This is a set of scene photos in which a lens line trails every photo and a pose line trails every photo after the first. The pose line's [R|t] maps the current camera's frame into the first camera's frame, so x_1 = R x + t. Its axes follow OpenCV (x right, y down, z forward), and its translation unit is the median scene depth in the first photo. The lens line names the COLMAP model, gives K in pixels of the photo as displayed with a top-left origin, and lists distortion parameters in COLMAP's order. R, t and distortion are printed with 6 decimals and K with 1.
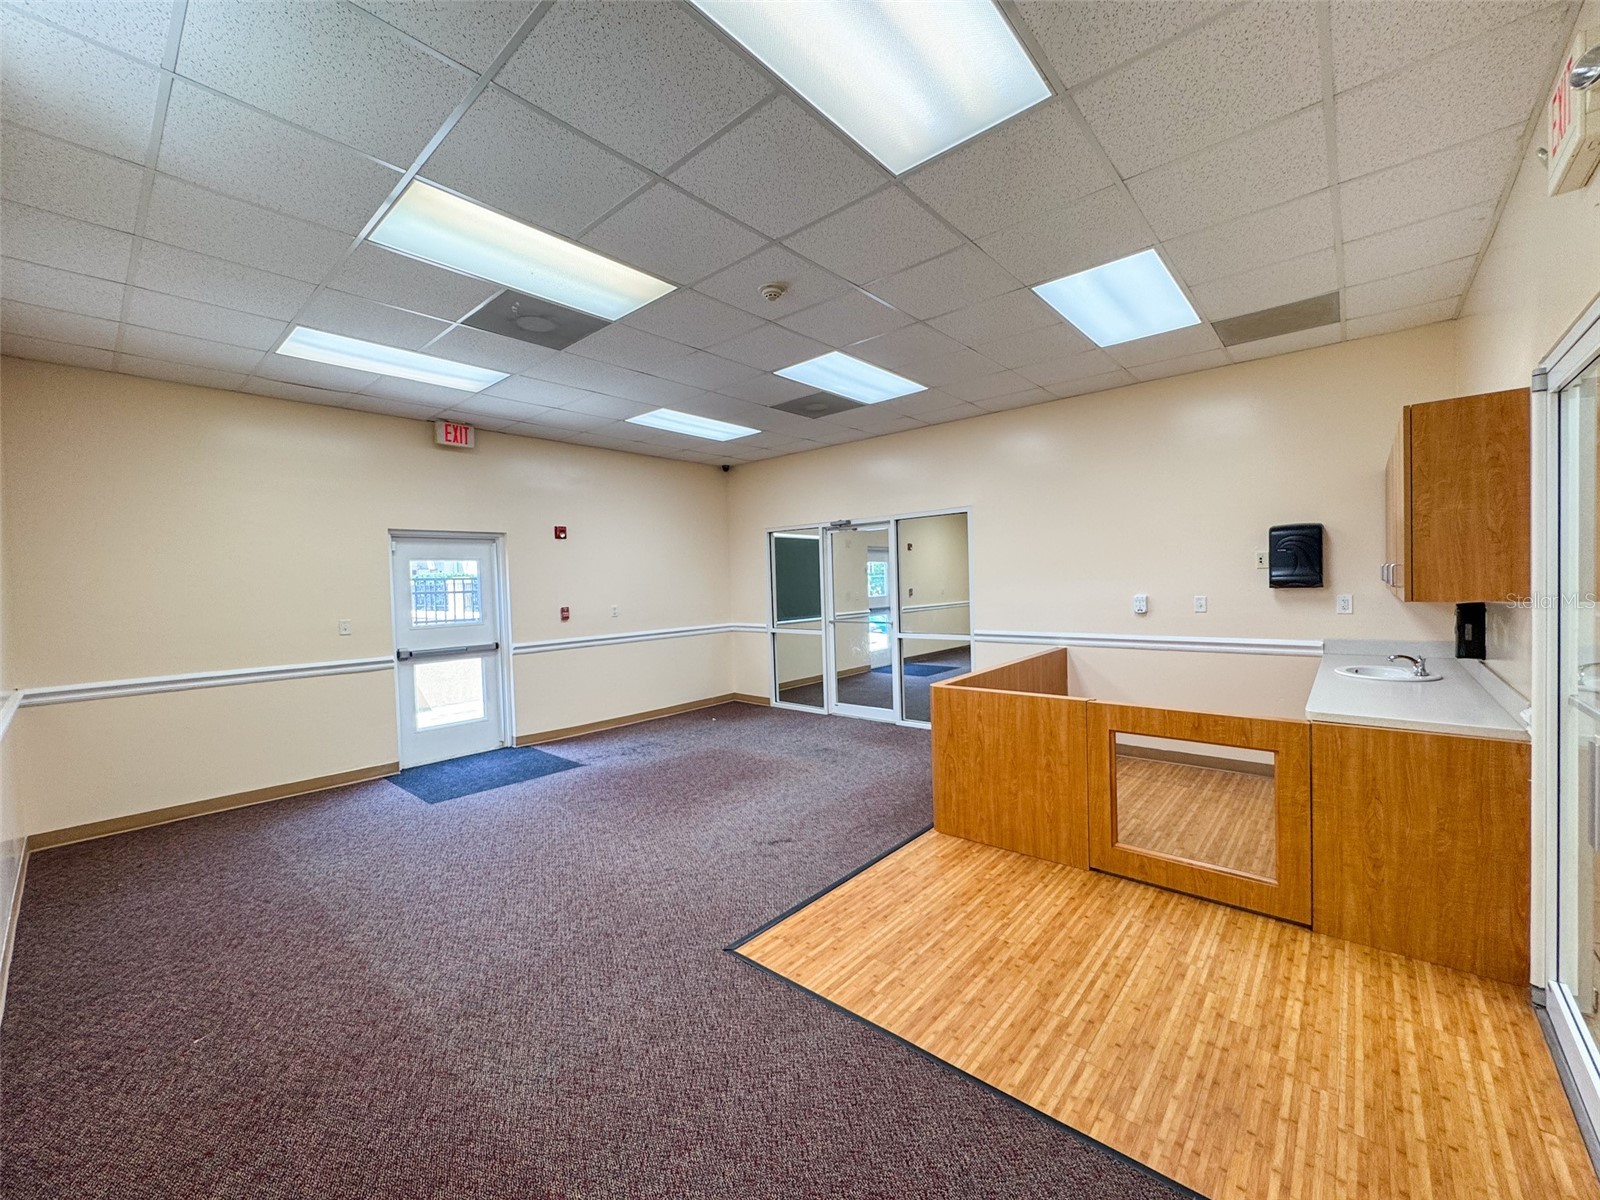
lens RADIAL K [[637.9, 0, 807.3], [0, 637.9, 600.3], [0, 0, 1]] dist [-0.008554, 0.000068]
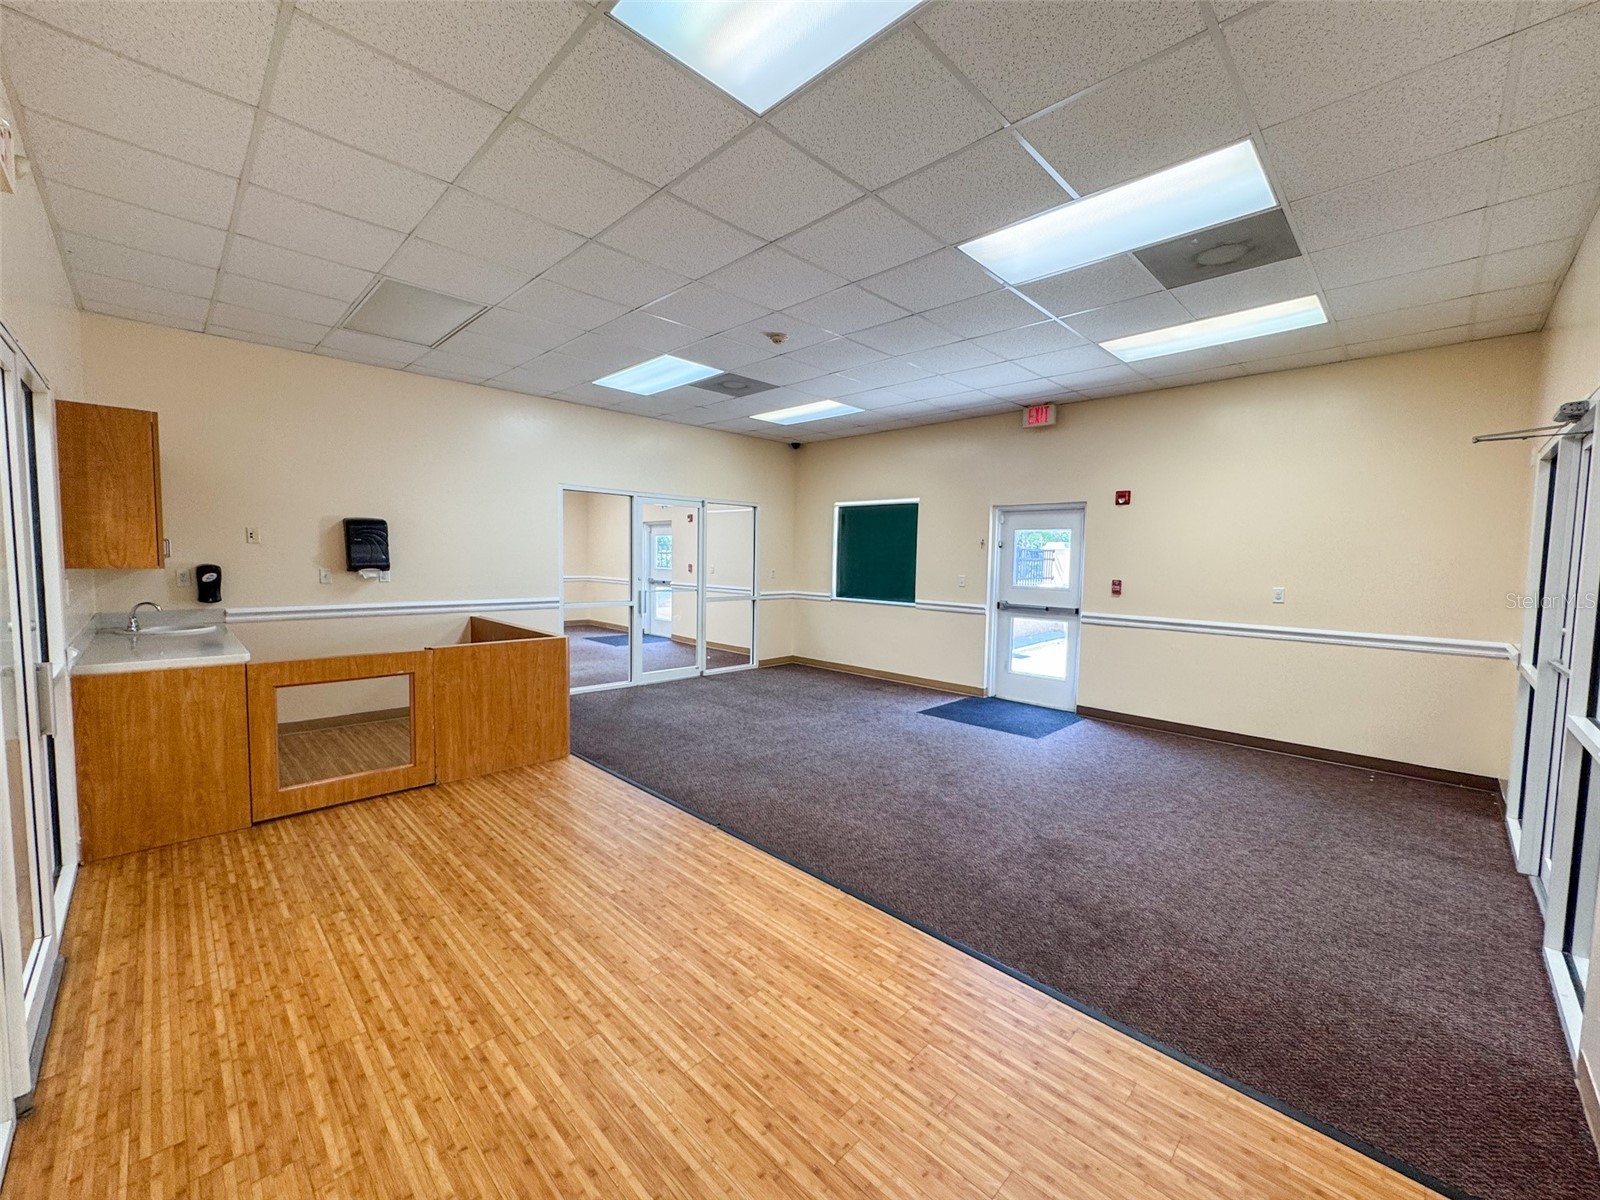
lens RADIAL K [[637.9, 0, 807.3], [0, 637.9, 600.3], [0, 0, 1]] dist [-0.008554, 0.000068]
pose [[-0.062972, 0.105170, -0.992458, 0.814538], [-0.045978, 0.993071, 0.108153, -0.057092], [0.996956, 0.052442, -0.057700, 0.904547]]
